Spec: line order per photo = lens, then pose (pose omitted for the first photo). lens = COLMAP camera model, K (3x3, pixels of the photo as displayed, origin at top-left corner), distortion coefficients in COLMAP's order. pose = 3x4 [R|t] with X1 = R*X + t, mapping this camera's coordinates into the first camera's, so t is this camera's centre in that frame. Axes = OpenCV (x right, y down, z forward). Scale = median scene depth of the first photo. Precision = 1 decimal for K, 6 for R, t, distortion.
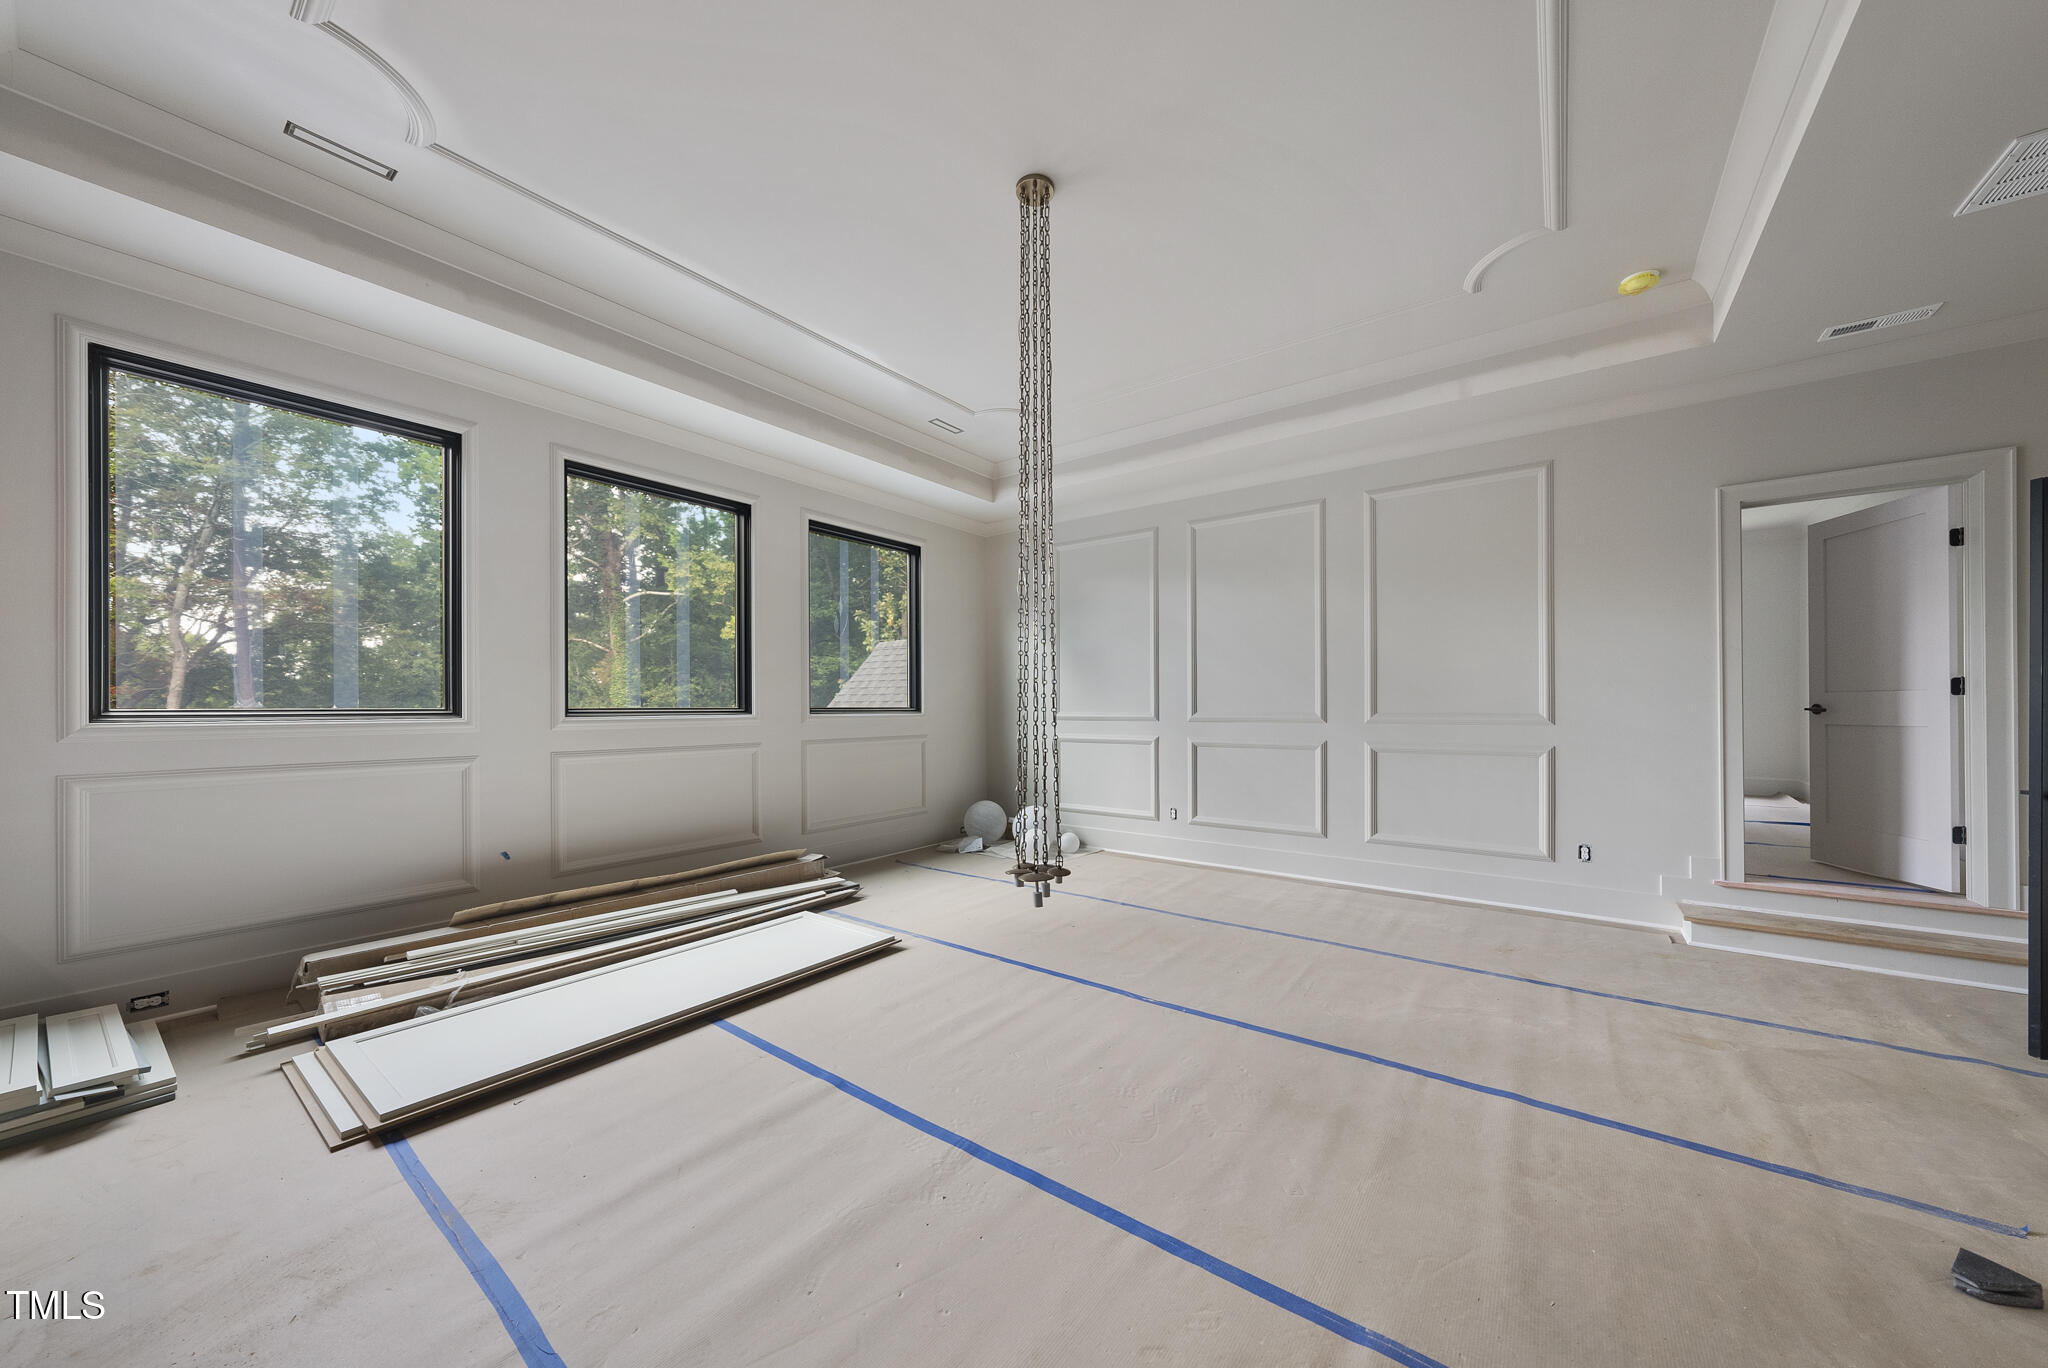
lens RADIAL K [[710.0, 0, 1035.7], [0, 710.0, 712.2], [0, 0, 1]] dist [-0.000819, 0.000450]
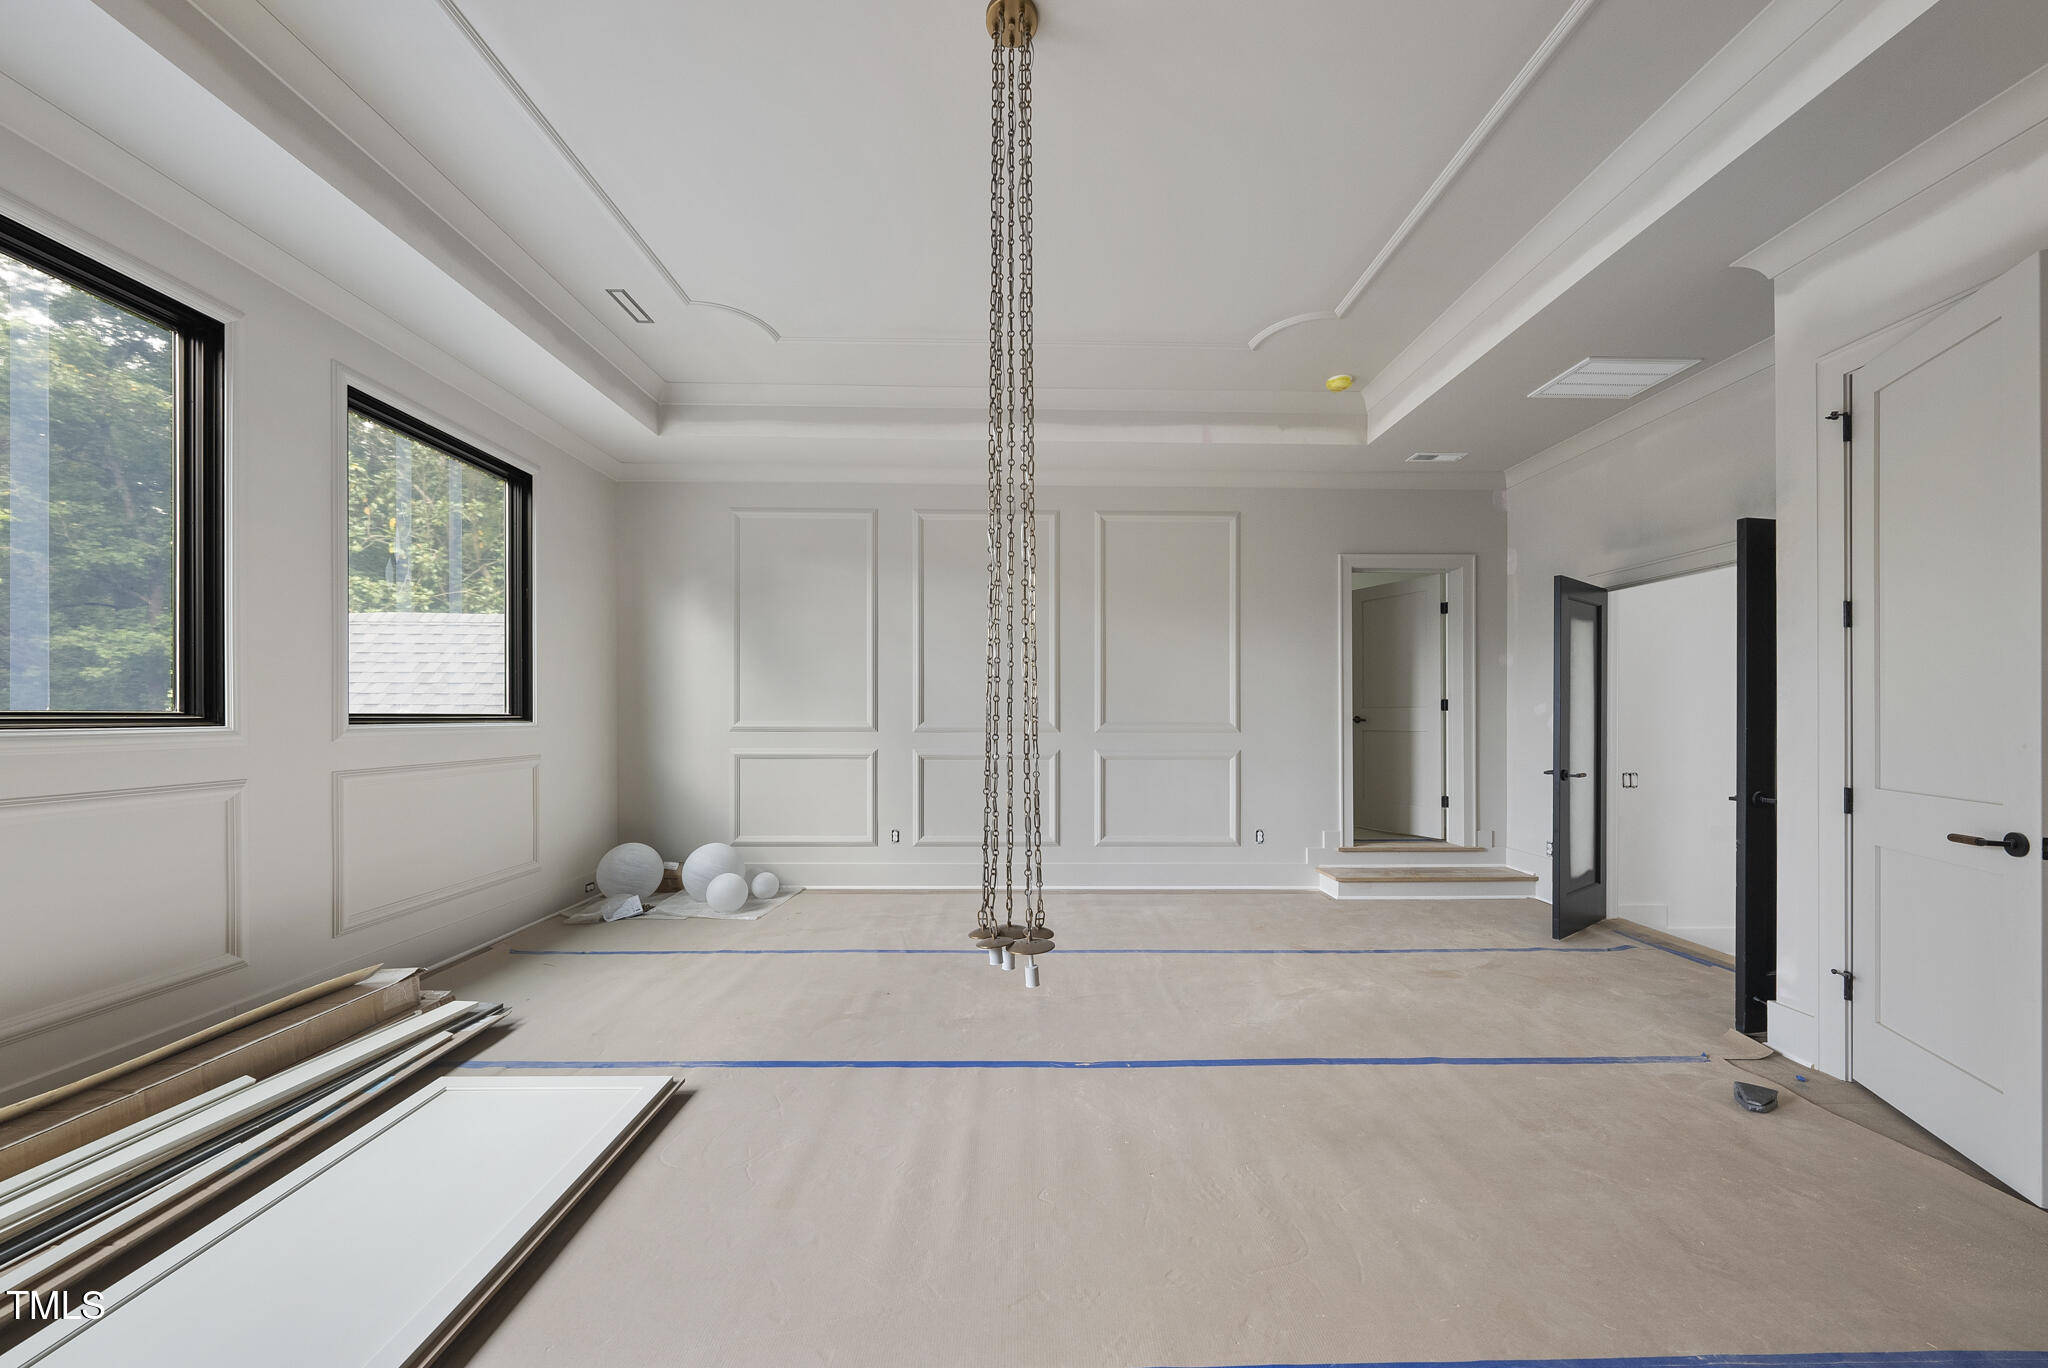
lens RADIAL K [[710.0, 0, 1024.9], [0, 710.0, 716.2], [0, 0, 1]] dist [-0.000819, 0.000450]
pose [[0.793663, 0.005499, 0.608333, -0.274925], [-0.000603, 0.999966, -0.008252, 0.000948], [-0.608357, 0.006183, 0.793639, 0.253590]]
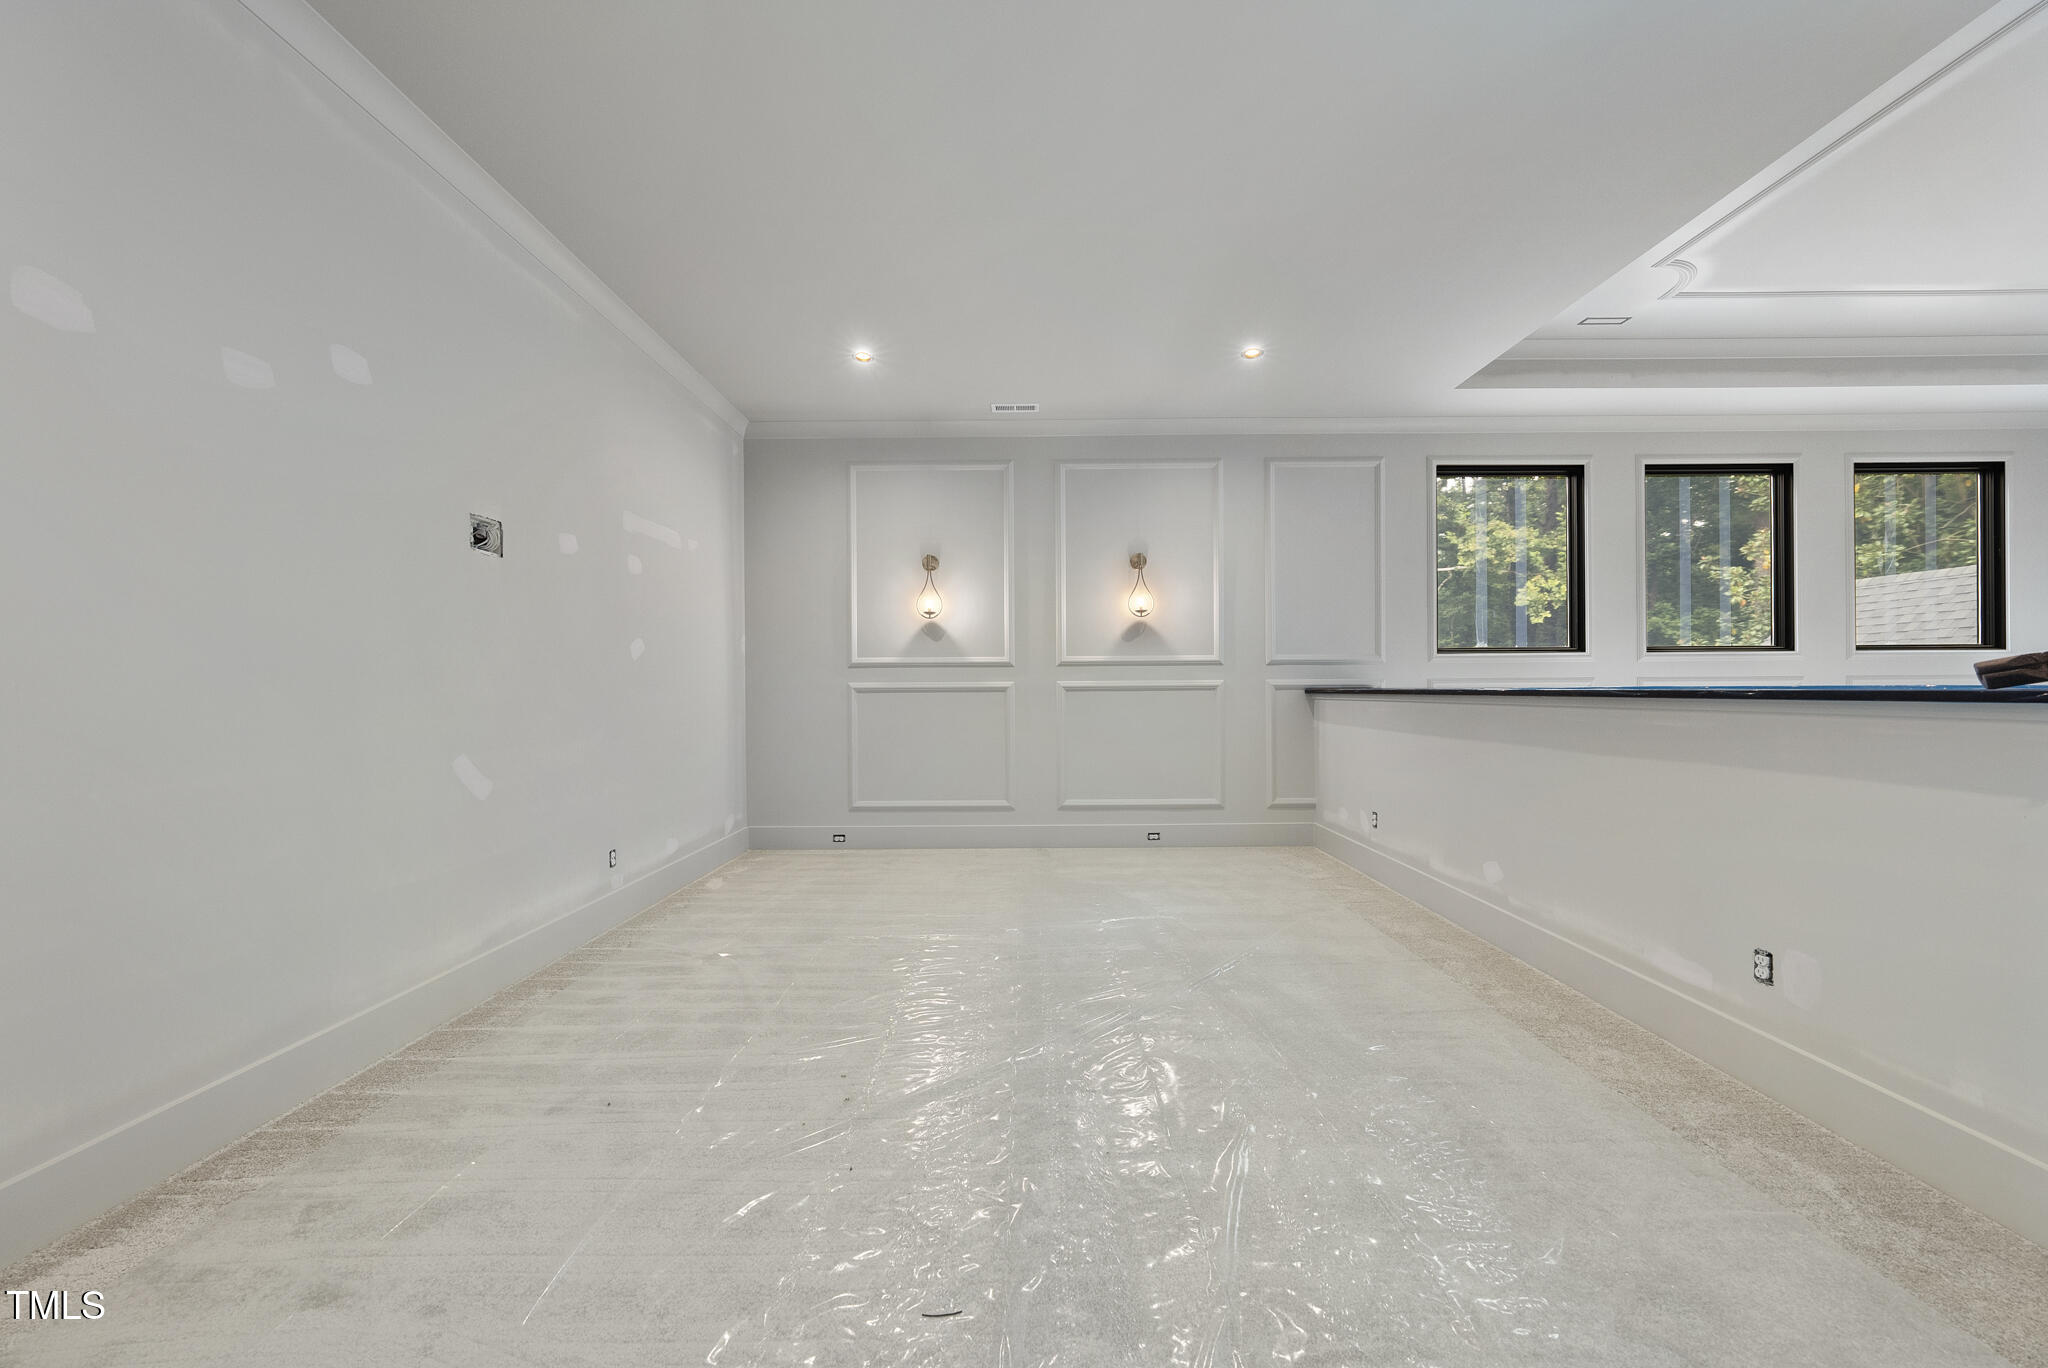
lens RADIAL K [[710.0, 0, 1016.5], [0, 710.0, 692.9], [0, 0, 1]] dist [-0.000819, 0.000450]
pose [[0.594135, 0.003915, -0.804355, -0.249677], [-0.002011, 0.999992, 0.003382, 0.075195], [0.804362, -0.000391, 0.594139, -0.710802]]
